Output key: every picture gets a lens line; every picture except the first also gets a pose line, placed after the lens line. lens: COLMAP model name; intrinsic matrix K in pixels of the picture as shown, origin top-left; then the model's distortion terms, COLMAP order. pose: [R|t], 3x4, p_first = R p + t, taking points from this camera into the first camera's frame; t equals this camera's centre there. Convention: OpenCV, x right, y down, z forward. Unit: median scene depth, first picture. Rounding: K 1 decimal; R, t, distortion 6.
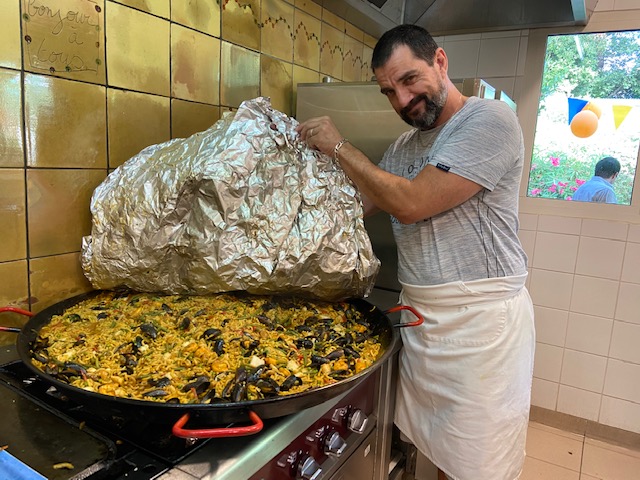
lens RADIAL K [[487.9, 0, 320.1], [0, 487.9, 240.0], [0, 0, 1]] dist [0.054401, -0.006186]
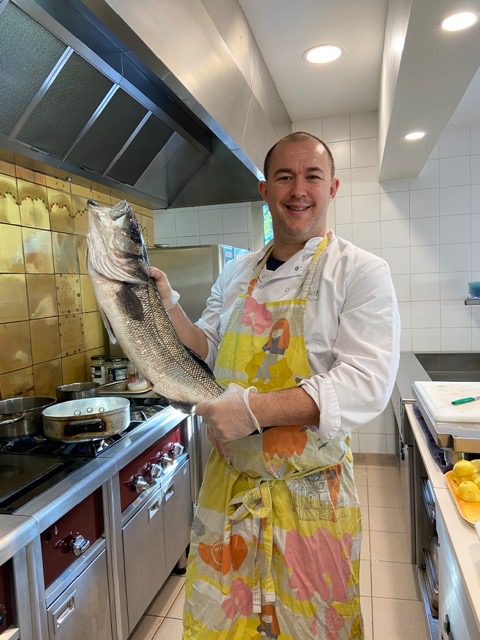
lens RADIAL K [[487.9, 0, 241.0], [0, 487.9, 321.5], [0, 0, 1]] dist [0.054401, -0.006186]
pose [[0.952949, -0.123923, 0.276641, -0.099002], [0.148439, 0.986481, -0.069429, 0.054406], [-0.264297, 0.107227, 0.958462, -0.560232]]
